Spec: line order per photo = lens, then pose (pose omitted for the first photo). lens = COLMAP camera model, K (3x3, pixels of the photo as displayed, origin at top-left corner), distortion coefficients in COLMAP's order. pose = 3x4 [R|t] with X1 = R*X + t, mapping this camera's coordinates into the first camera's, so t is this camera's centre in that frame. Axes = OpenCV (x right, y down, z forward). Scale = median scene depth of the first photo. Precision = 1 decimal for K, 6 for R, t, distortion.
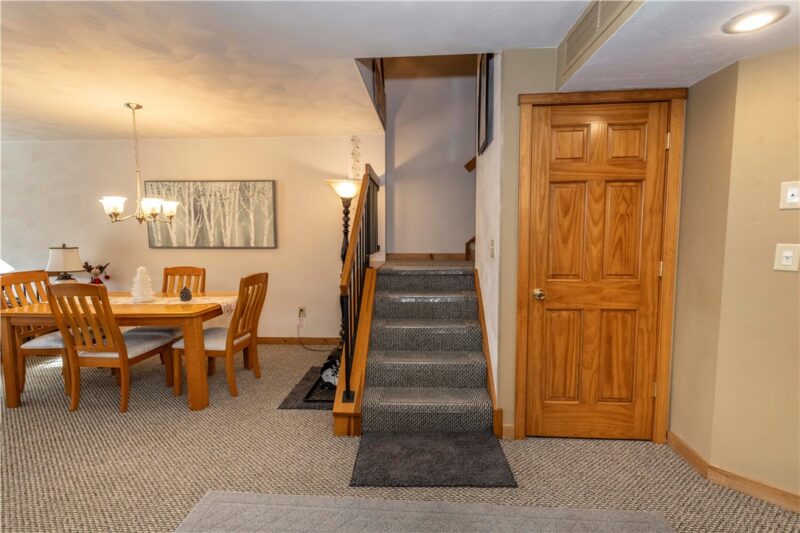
lens RADIAL K [[373.7, 0, 400.5], [0, 373.7, 263.2], [0, 0, 1]] dist [0.000371, 0.000009]
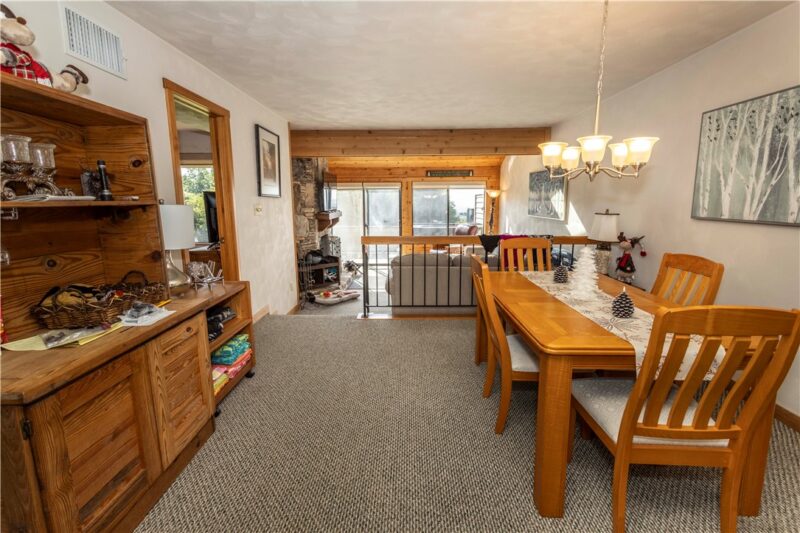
lens RADIAL K [[373.7, 0, 400.5], [0, 373.7, 263.2], [0, 0, 1]] dist [0.000371, 0.000009]
pose [[0.035318, 0.169662, -0.984869, -0.035472], [-0.075965, 0.983089, 0.166631, -0.035411], [0.996485, 0.068930, 0.047610, 0.477285]]
